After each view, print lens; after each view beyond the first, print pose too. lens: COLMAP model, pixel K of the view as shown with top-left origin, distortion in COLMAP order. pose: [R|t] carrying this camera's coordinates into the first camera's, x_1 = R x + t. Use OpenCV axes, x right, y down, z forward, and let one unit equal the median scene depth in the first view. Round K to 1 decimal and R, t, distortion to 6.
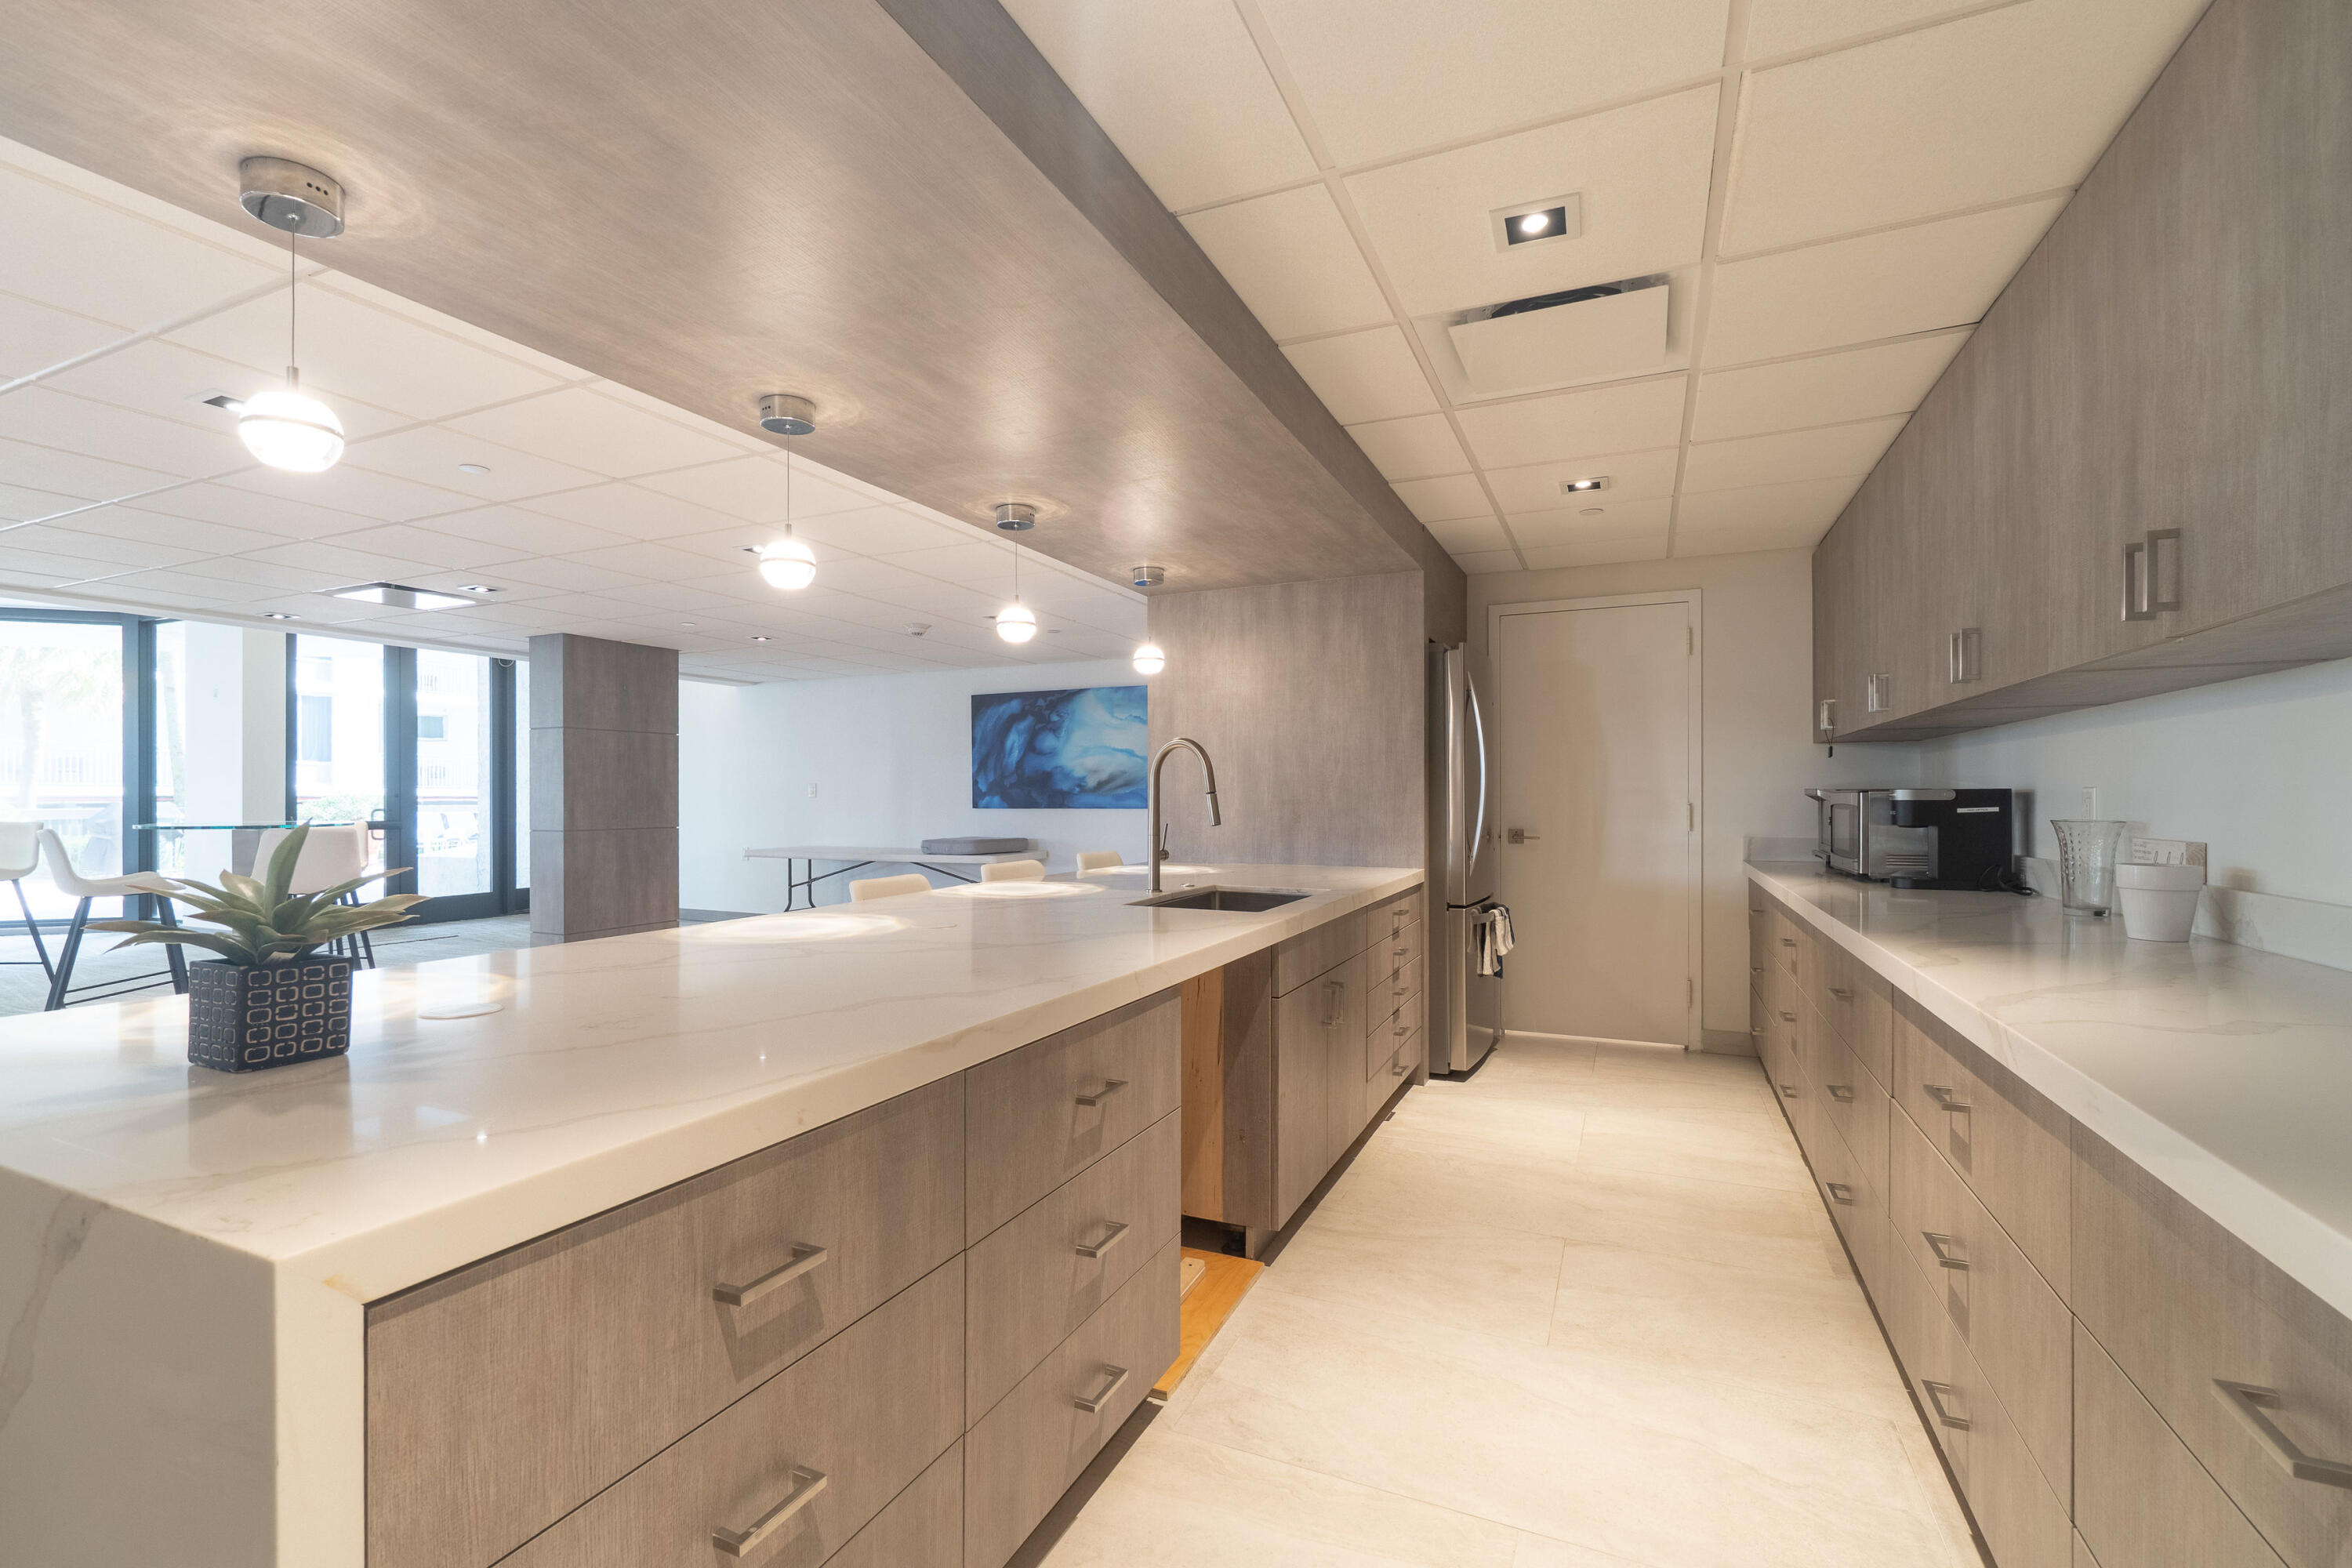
lens RADIAL K [[1074.1, 0, 1149.7], [0, 1074.1, 809.6], [0, 0, 1]] dist [-0.001102, 0.000973]
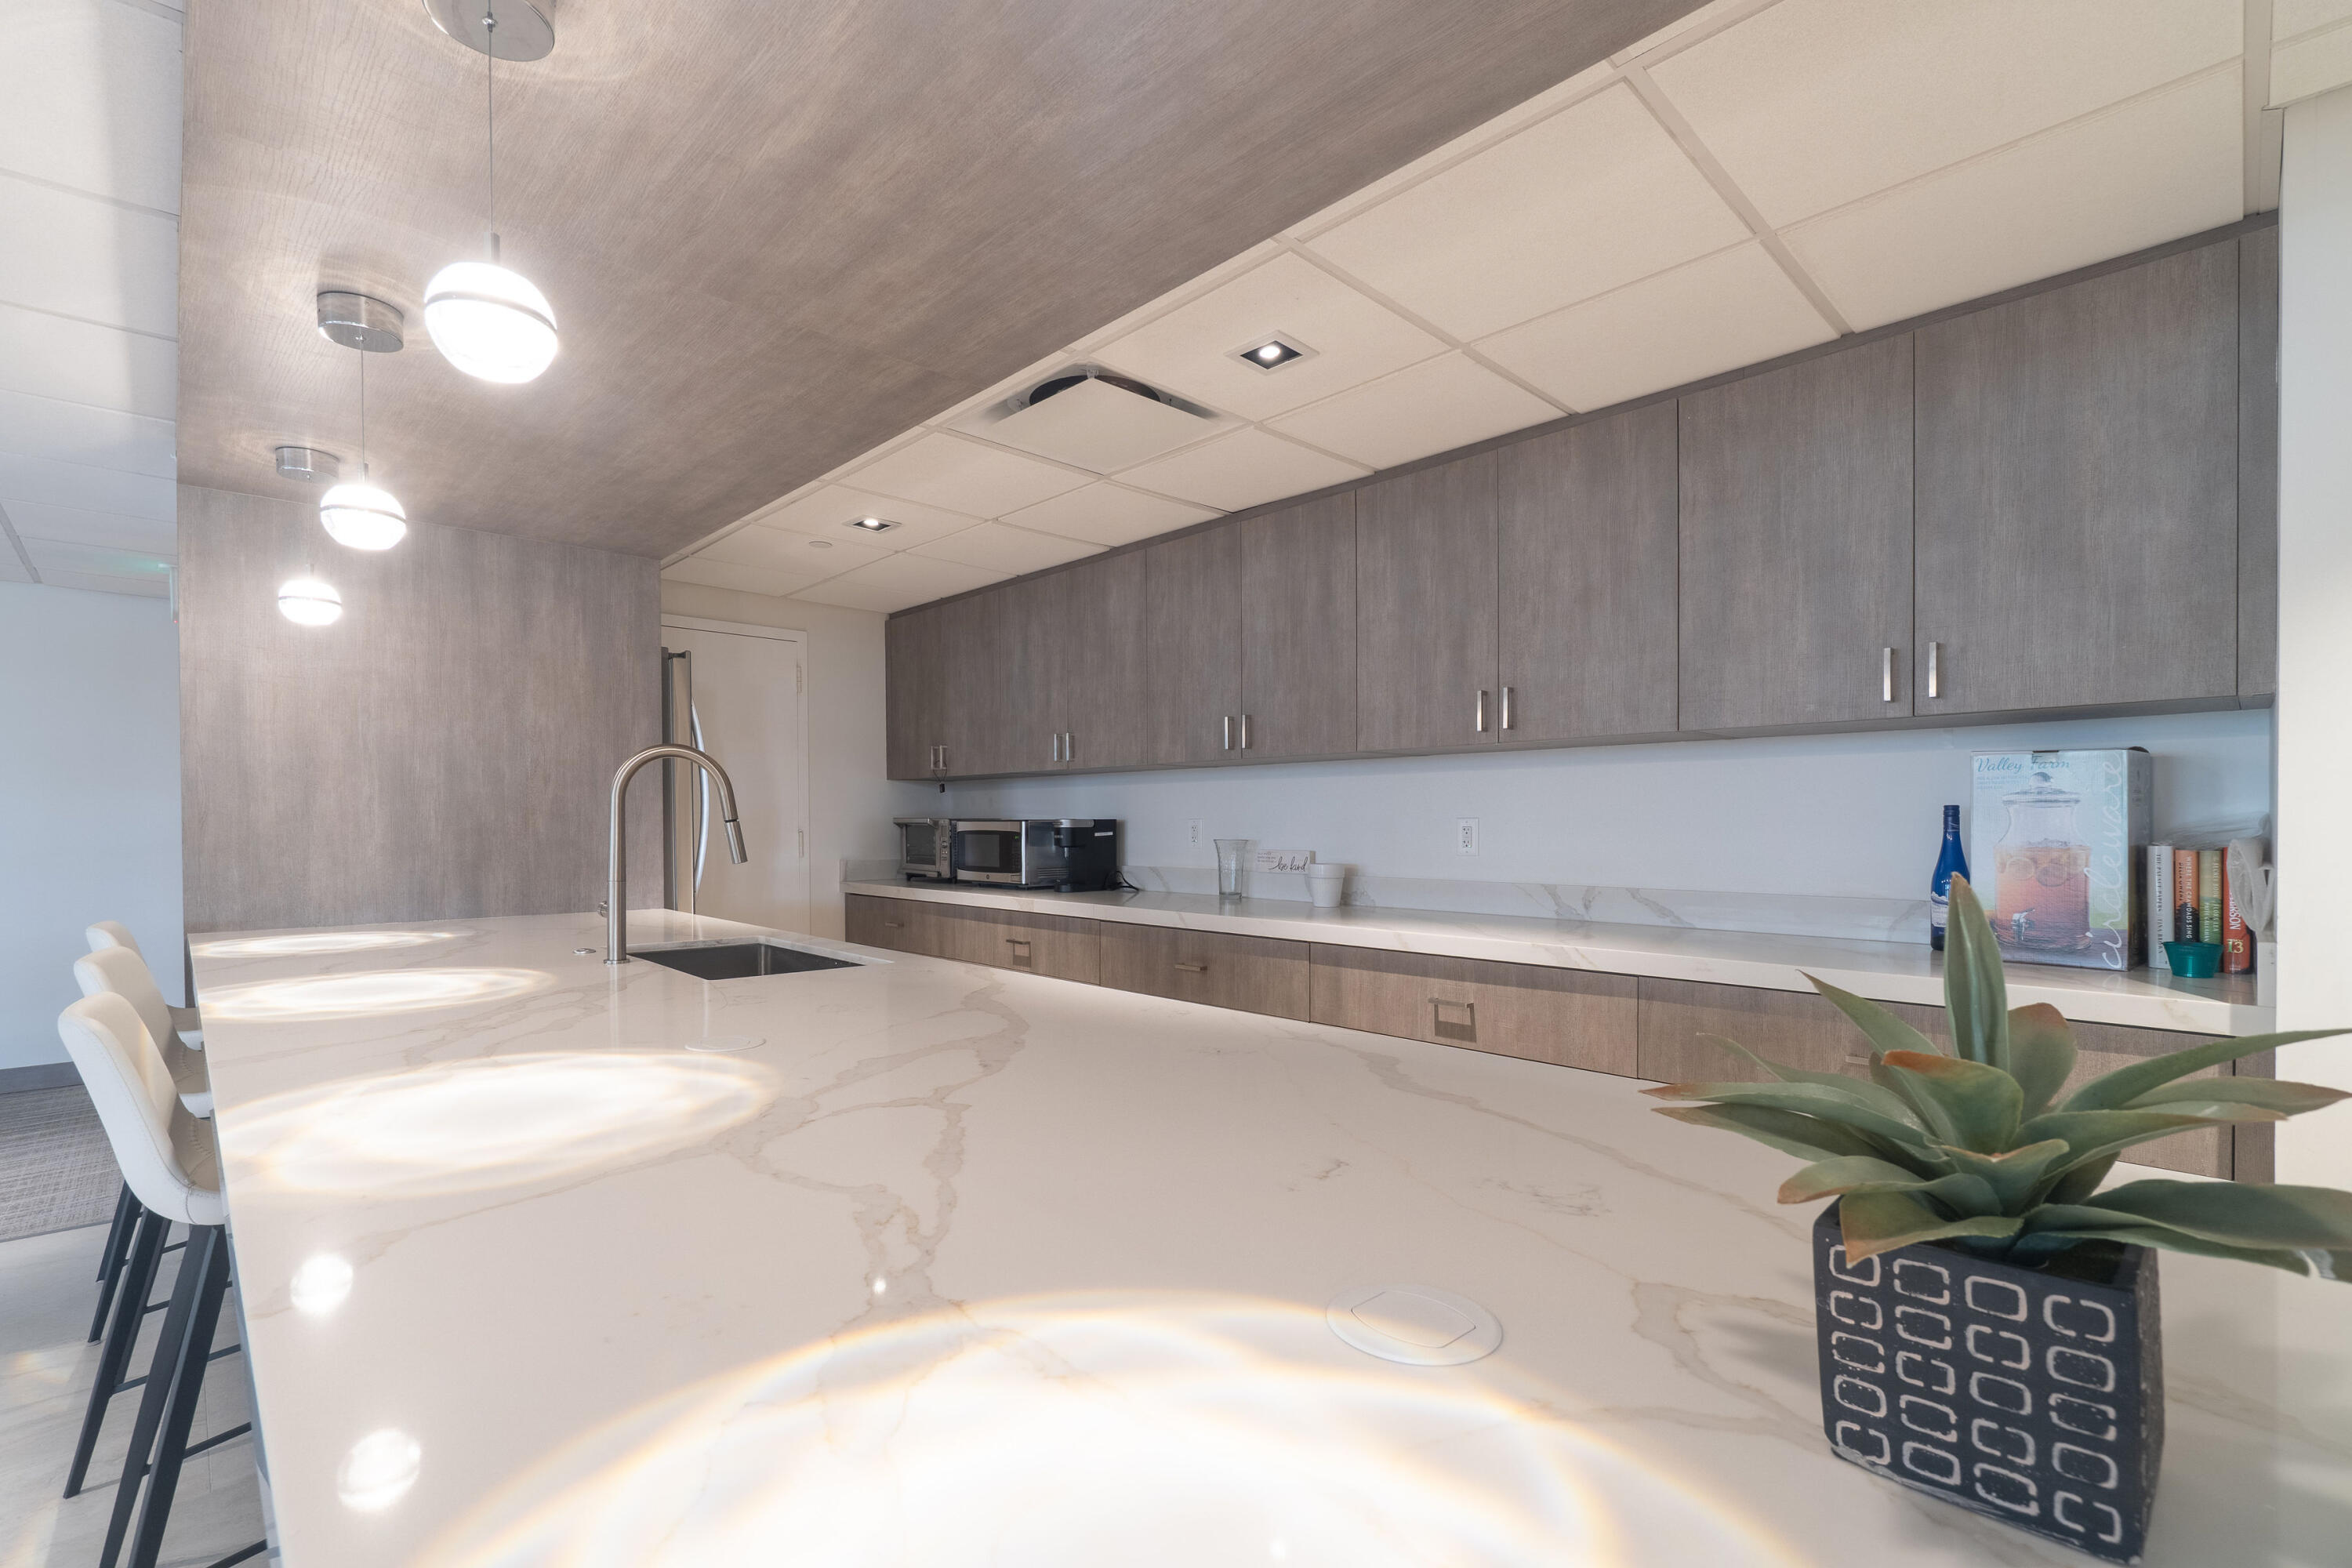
lens RADIAL K [[1031.7, 0, 1181.8], [0, 1031.7, 839.4], [0, 0, 1]] dist [0.001553, 0.000161]
pose [[0.357084, -0.013041, 0.933981, -0.473164], [0.011423, 0.999889, 0.009594, -0.004719], [-0.934002, 0.007243, 0.357193, 0.415225]]
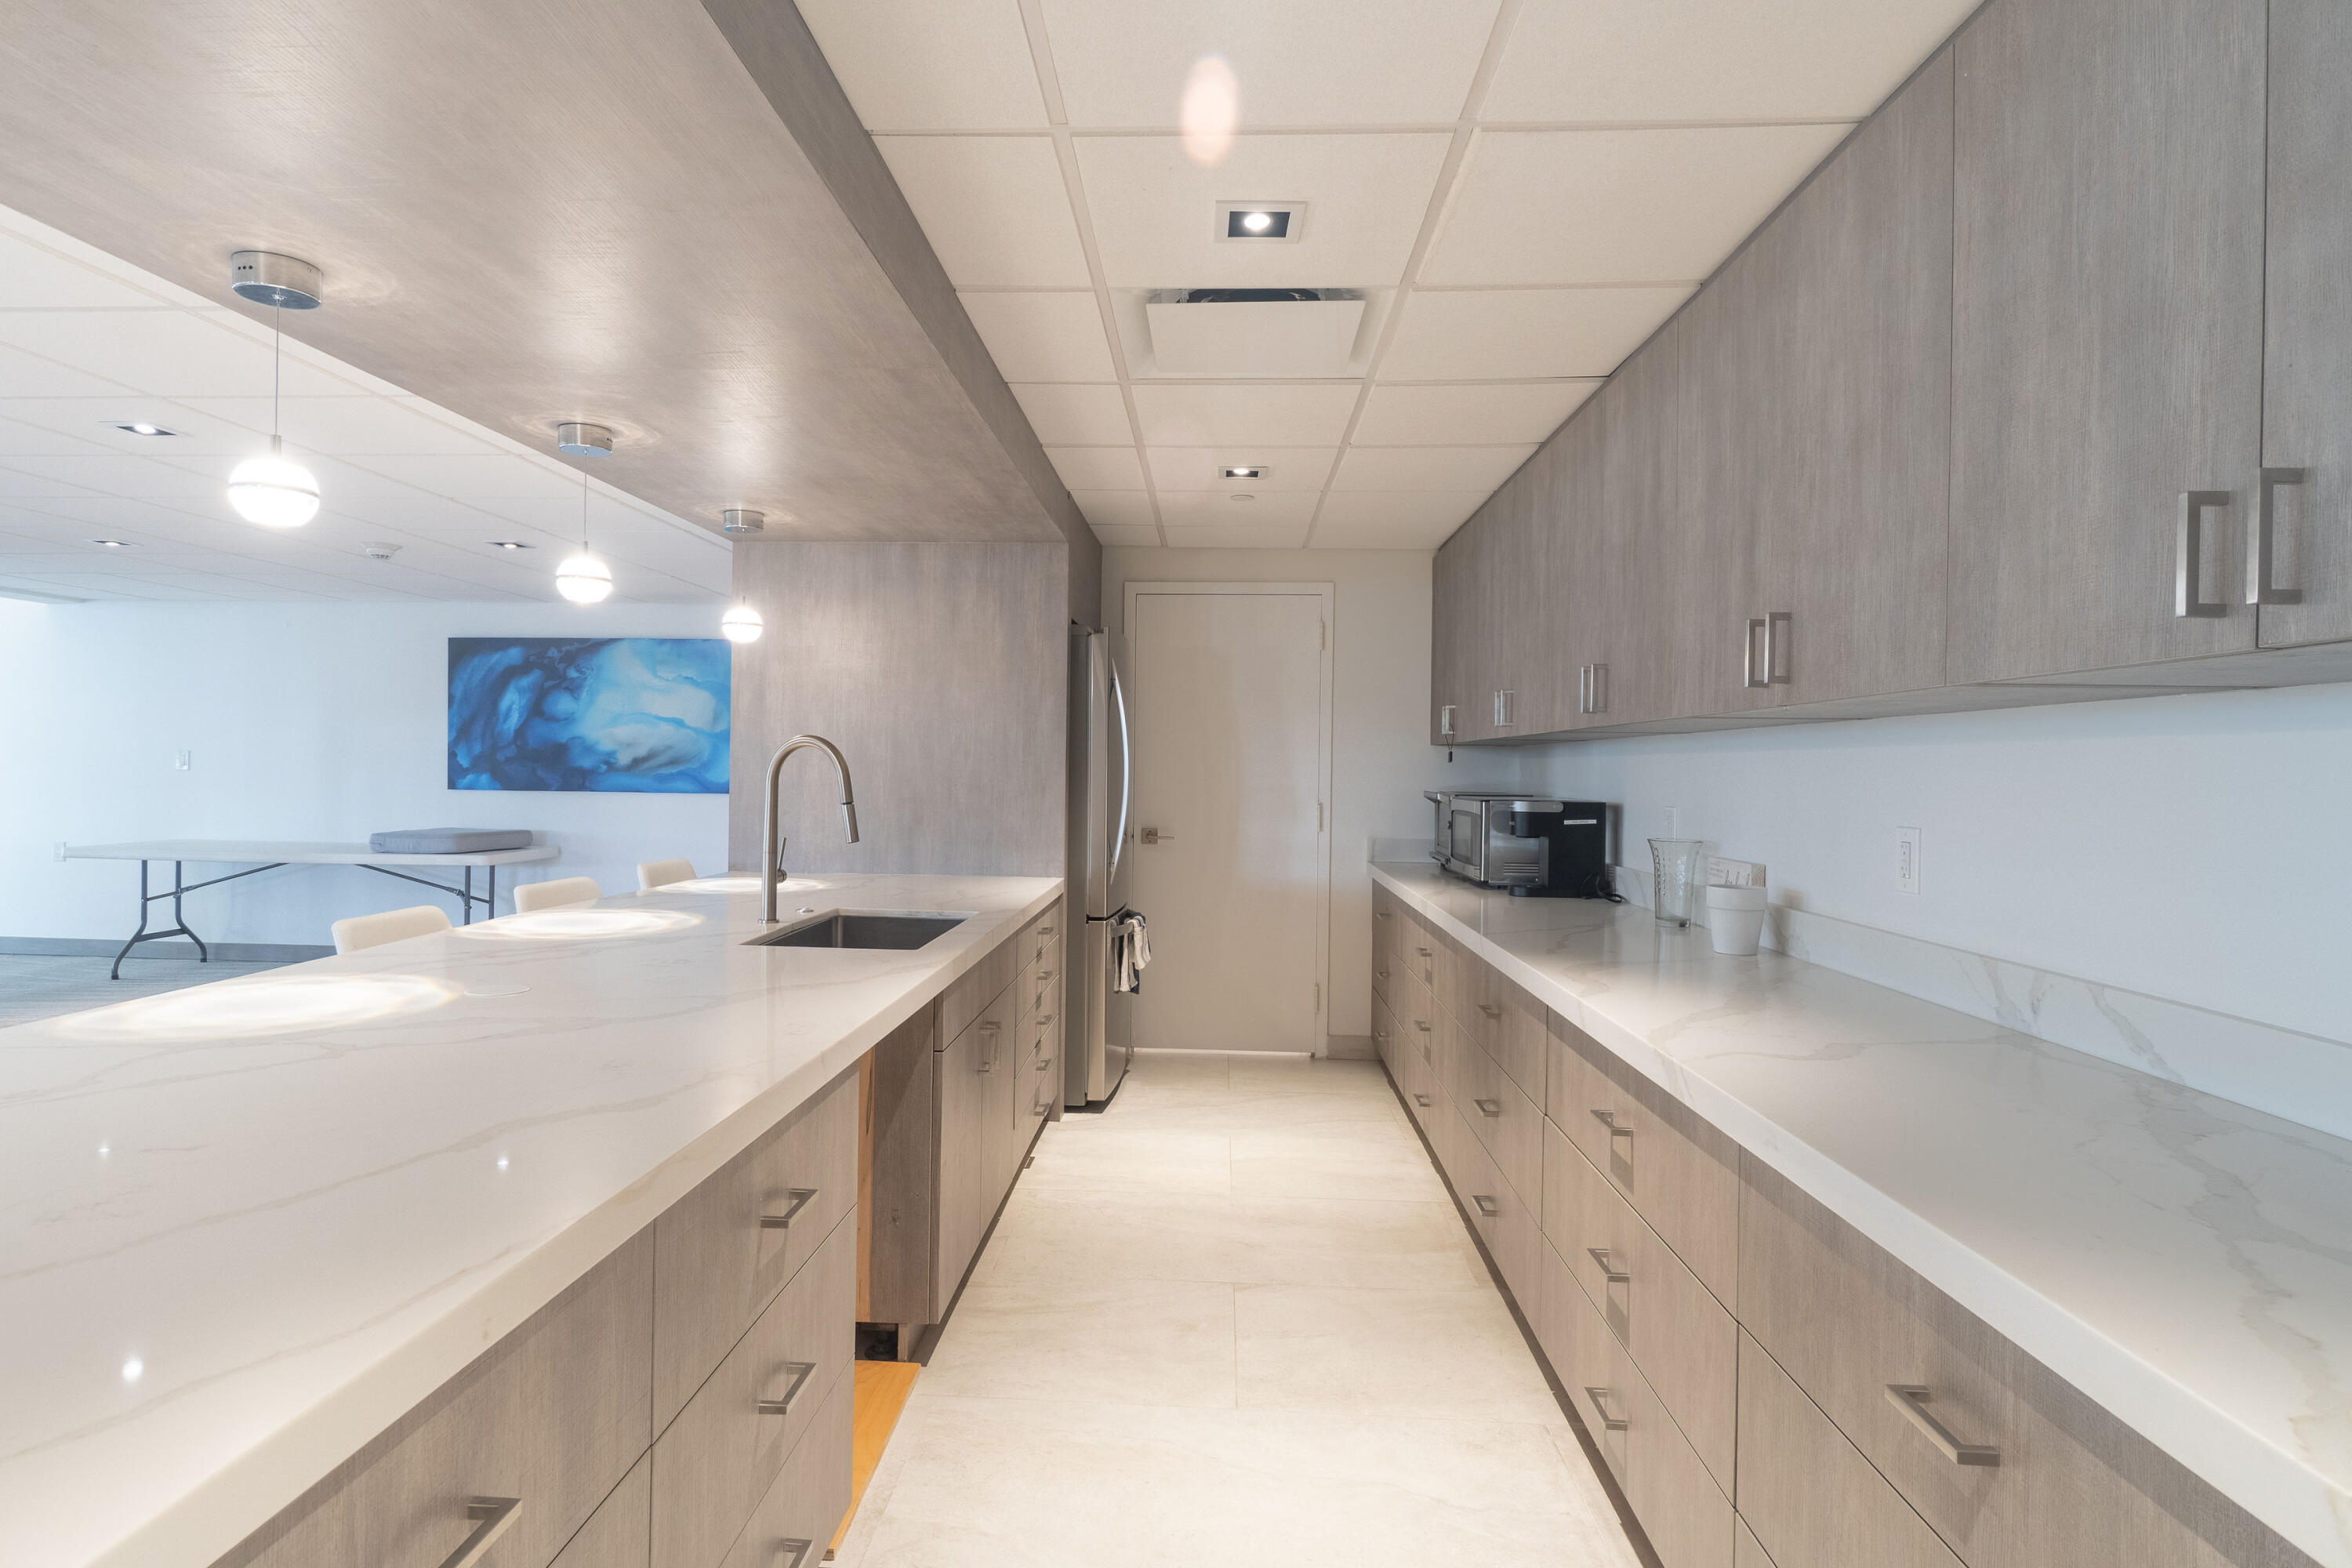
lens RADIAL K [[1252.2, 0, 1176.0], [0, 1252.2, 784.0], [0, 0, 1]] dist [0.001559, -0.001367]
pose [[0.924425, 0.013347, 0.381131, -0.071975], [-0.014754, 0.999891, 0.000770, -0.032511], [-0.381080, -0.006335, 0.924521, 0.006366]]
